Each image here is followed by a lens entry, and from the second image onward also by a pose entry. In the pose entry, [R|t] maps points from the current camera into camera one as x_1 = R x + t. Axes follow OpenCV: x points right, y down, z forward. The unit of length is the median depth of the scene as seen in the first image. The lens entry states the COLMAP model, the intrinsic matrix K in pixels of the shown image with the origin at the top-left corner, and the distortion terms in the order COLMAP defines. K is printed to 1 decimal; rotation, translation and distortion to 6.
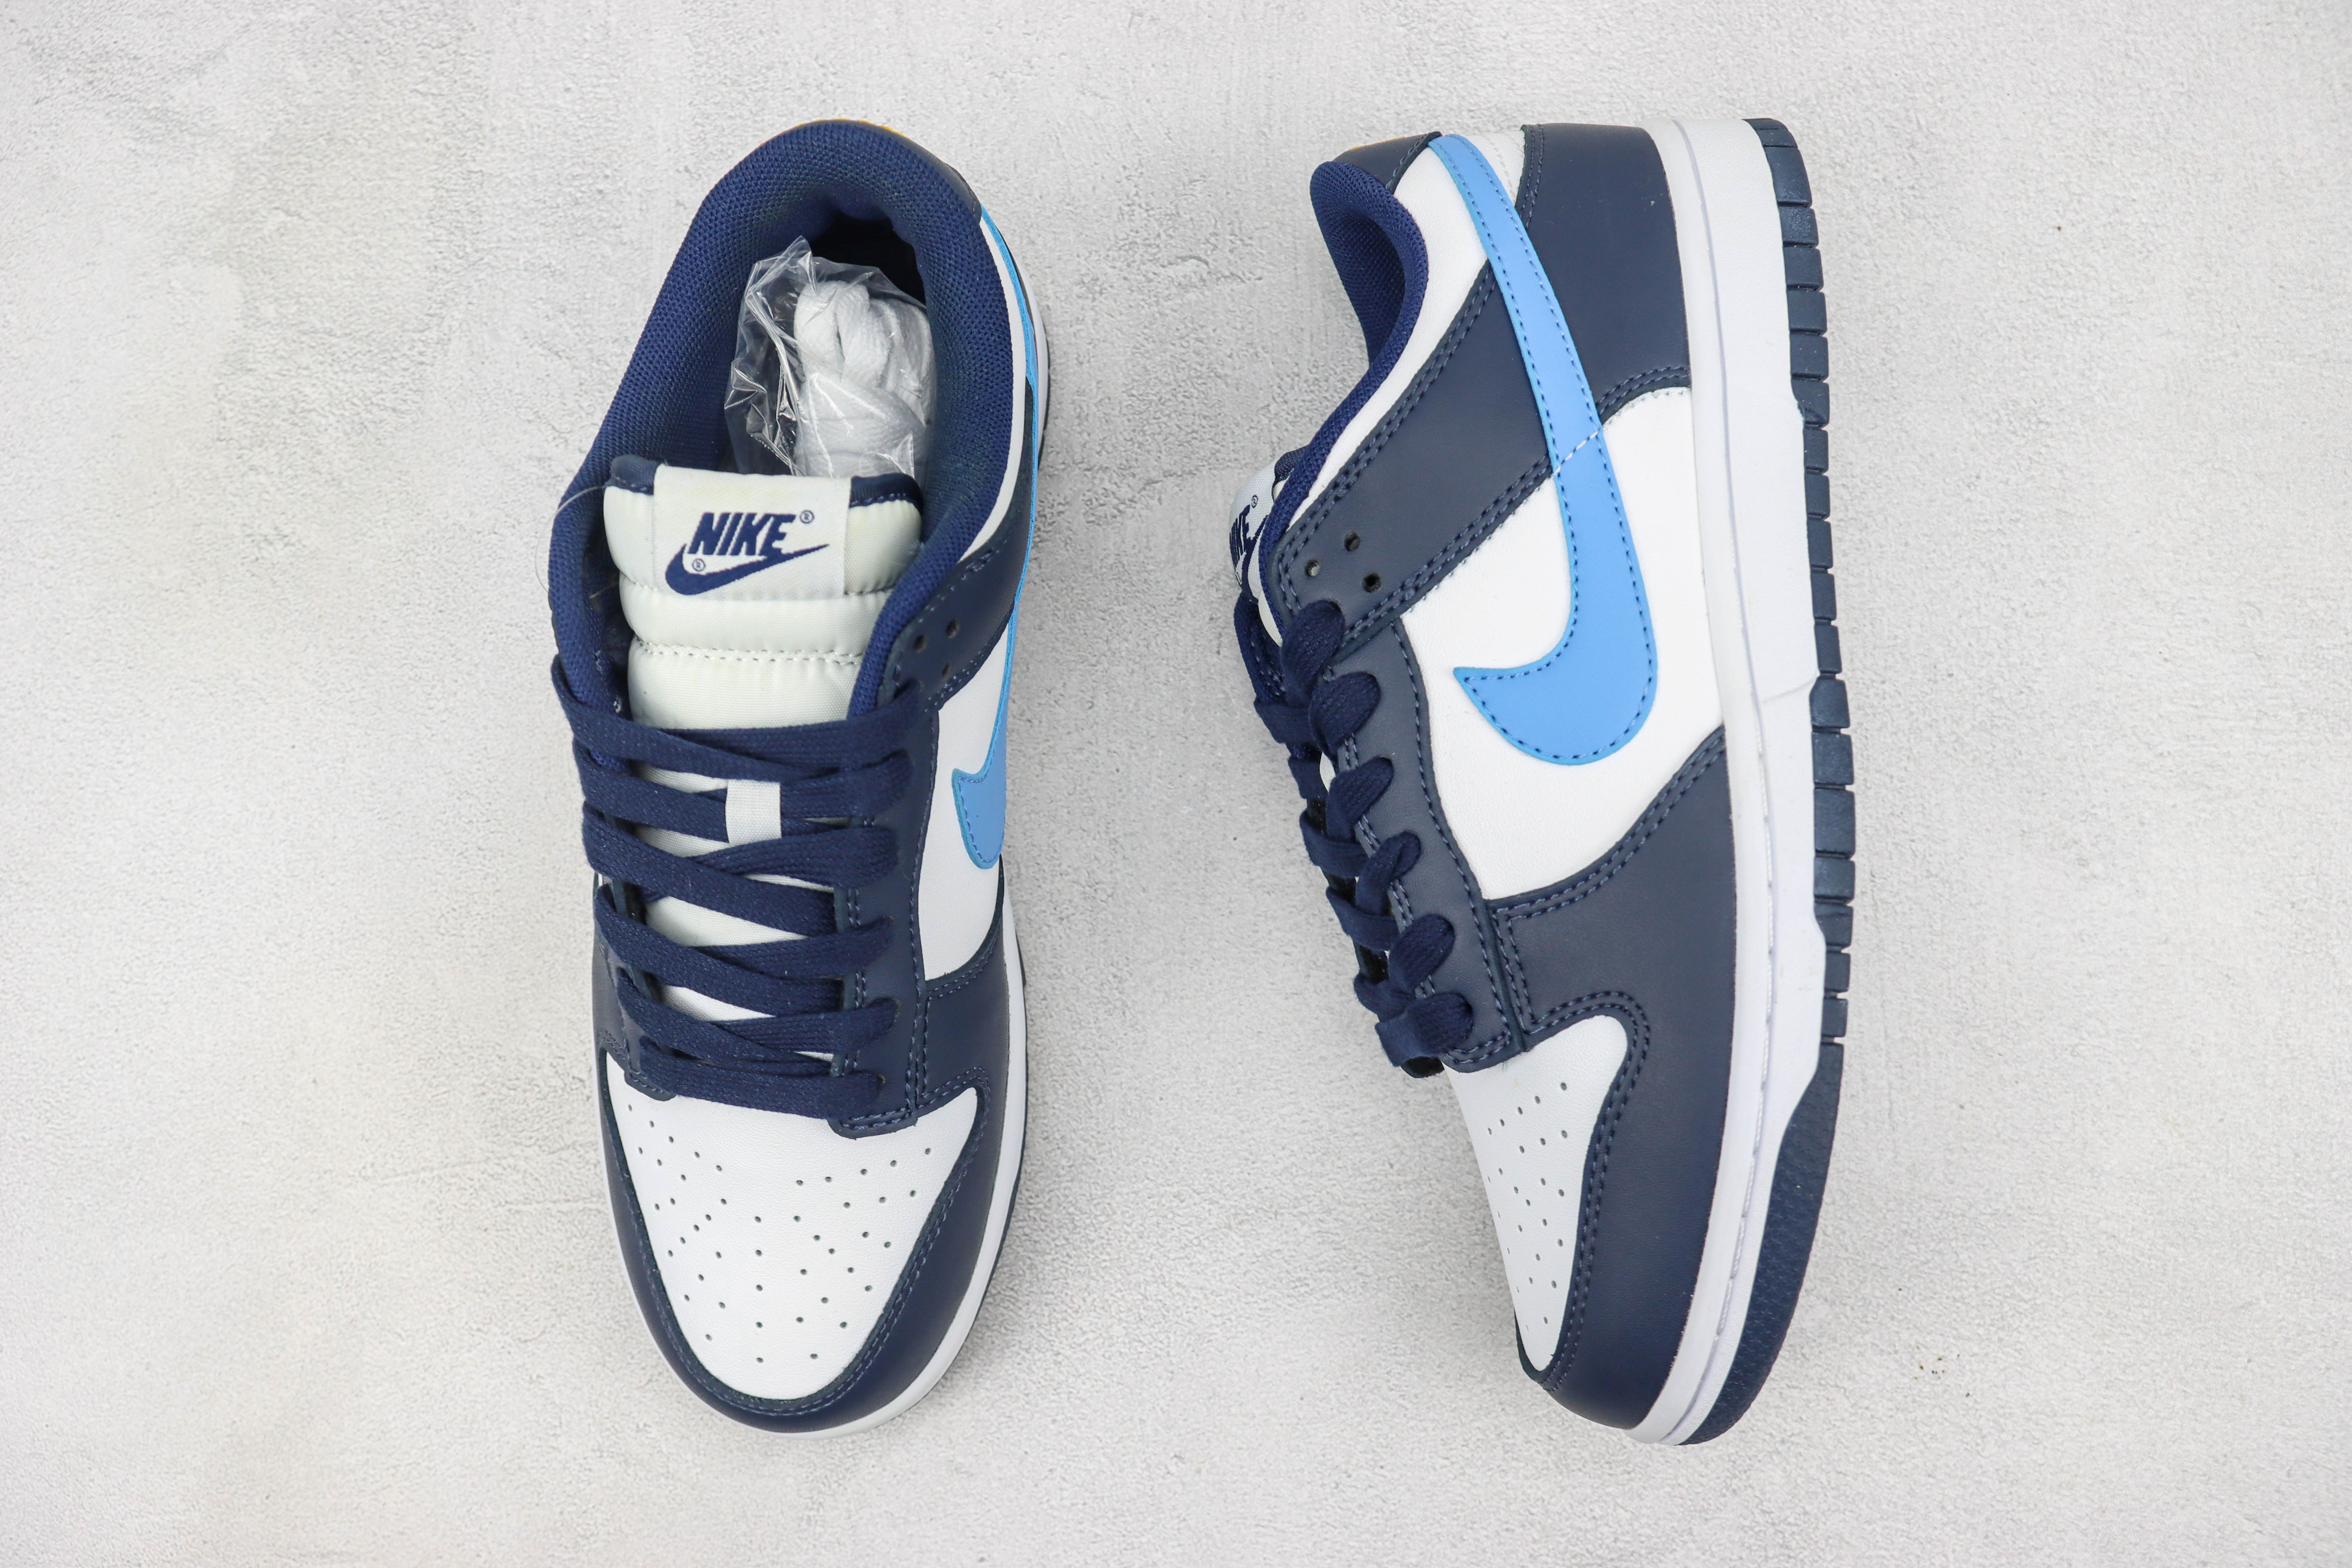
lens RADIAL K [[1902.4, 0, 1186.8], [0, 1902.4, 750.2], [0, 0, 1]] dist [-0.105190, 0.003303]
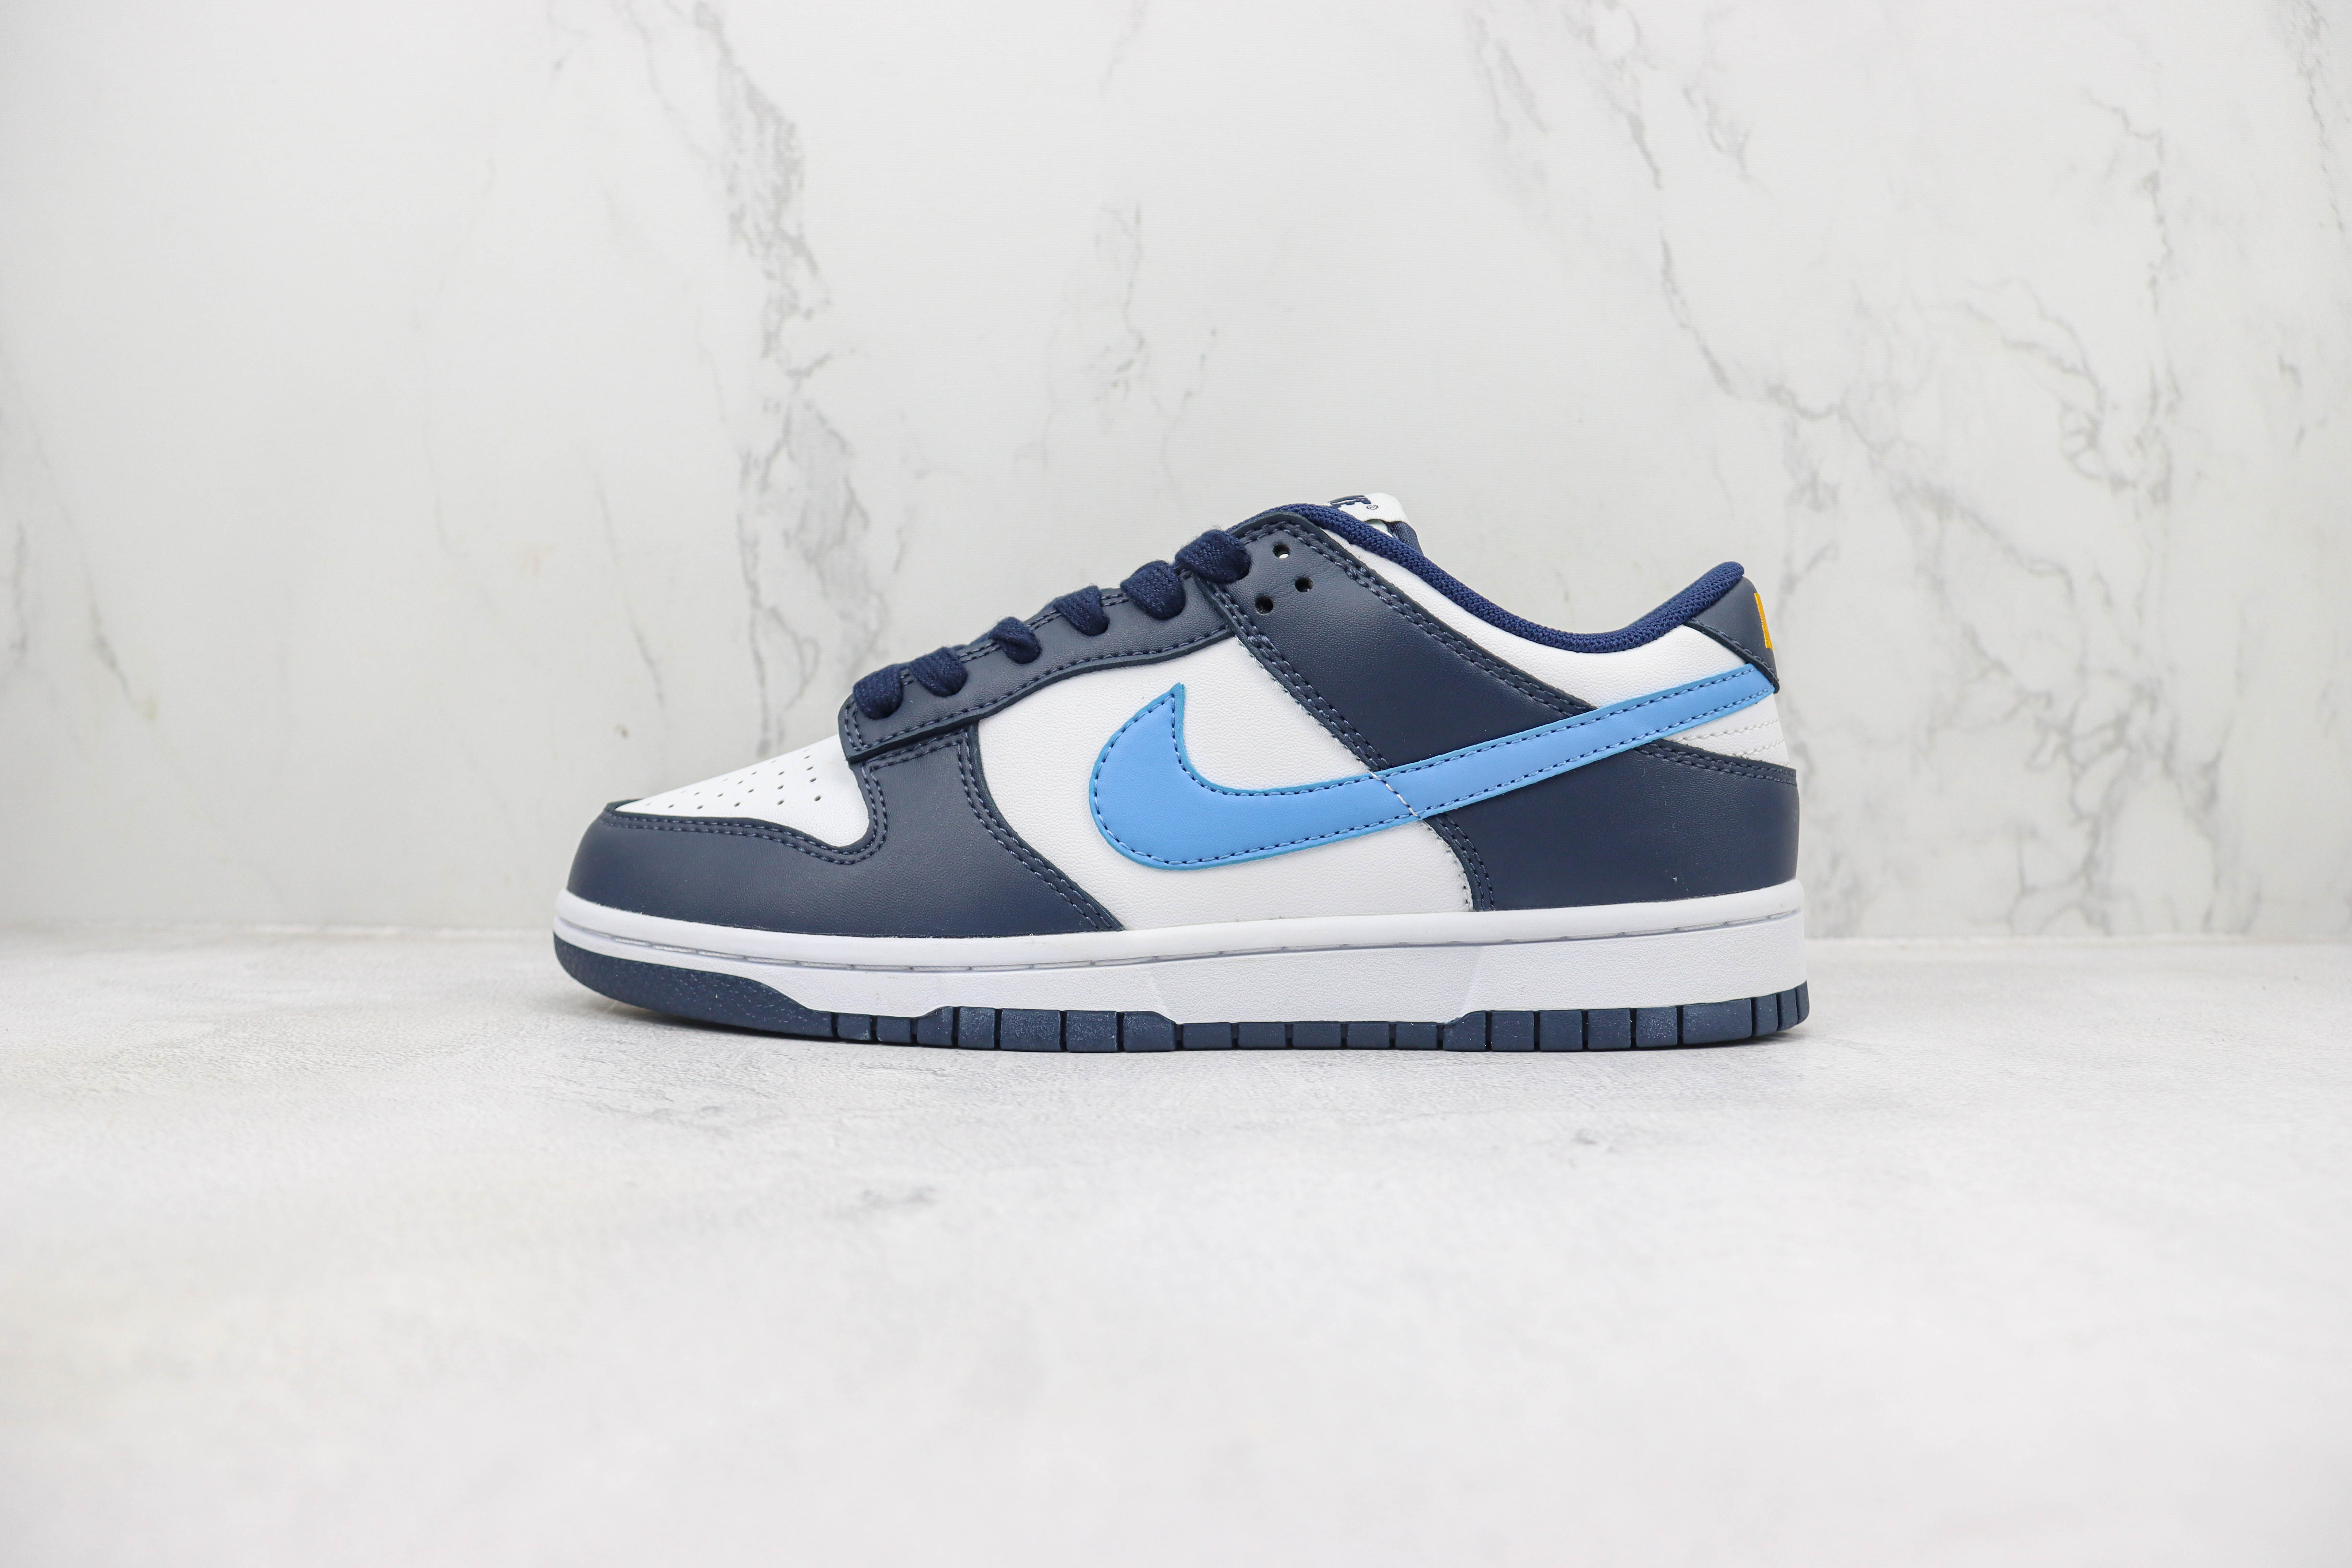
lens RADIAL K [[1902.4, 0, 1186.8], [0, 1902.4, 750.2], [0, 0, 1]] dist [-0.105190, 0.003303]
pose [[0.043390, 0.999023, -0.008365, 0.186118], [-0.970081, 0.044132, 0.238735, -0.296158], [0.238871, -0.002244, 0.971049, -0.033581]]
